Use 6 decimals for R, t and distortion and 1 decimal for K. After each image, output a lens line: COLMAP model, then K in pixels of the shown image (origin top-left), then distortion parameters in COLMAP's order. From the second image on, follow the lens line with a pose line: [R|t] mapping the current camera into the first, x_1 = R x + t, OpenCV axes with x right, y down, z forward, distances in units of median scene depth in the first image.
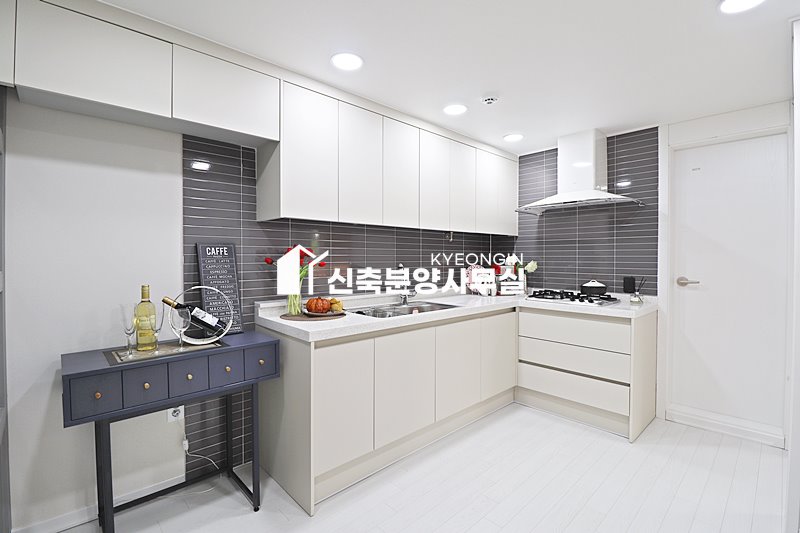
lens RADIAL K [[371.4, 0, 402.2], [0, 371.4, 263.5], [0, 0, 1]] dist [-0.008943, -0.007190]
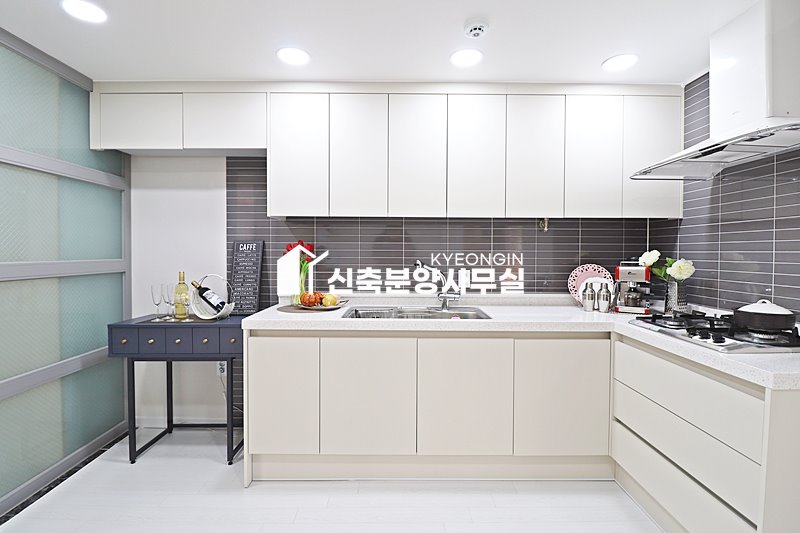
lens RADIAL K [[371.4, 0, 397.8], [0, 371.4, 262.4], [0, 0, 1]] dist [-0.008943, -0.007190]
pose [[0.728037, 0.018686, -0.685283, 0.555441], [-0.015112, 0.999823, 0.011209, -0.002507], [0.685371, 0.002195, 0.728191, 0.346867]]
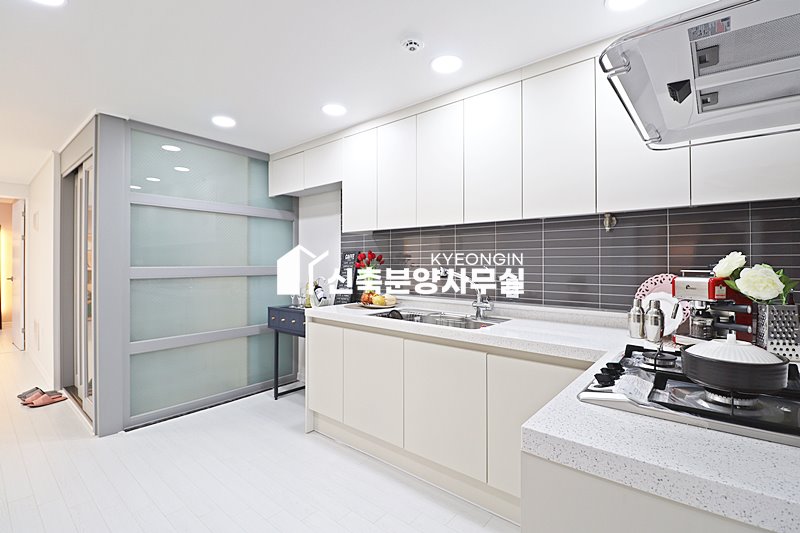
lens RADIAL K [[371.4, 0, 398.2], [0, 371.4, 263.2], [0, 0, 1]] dist [-0.008943, -0.007190]
pose [[0.106788, 0.000821, -0.994281, 0.869140], [-0.016388, 0.999865, -0.000935, -0.005762], [0.994147, 0.016394, 0.106788, 0.810345]]
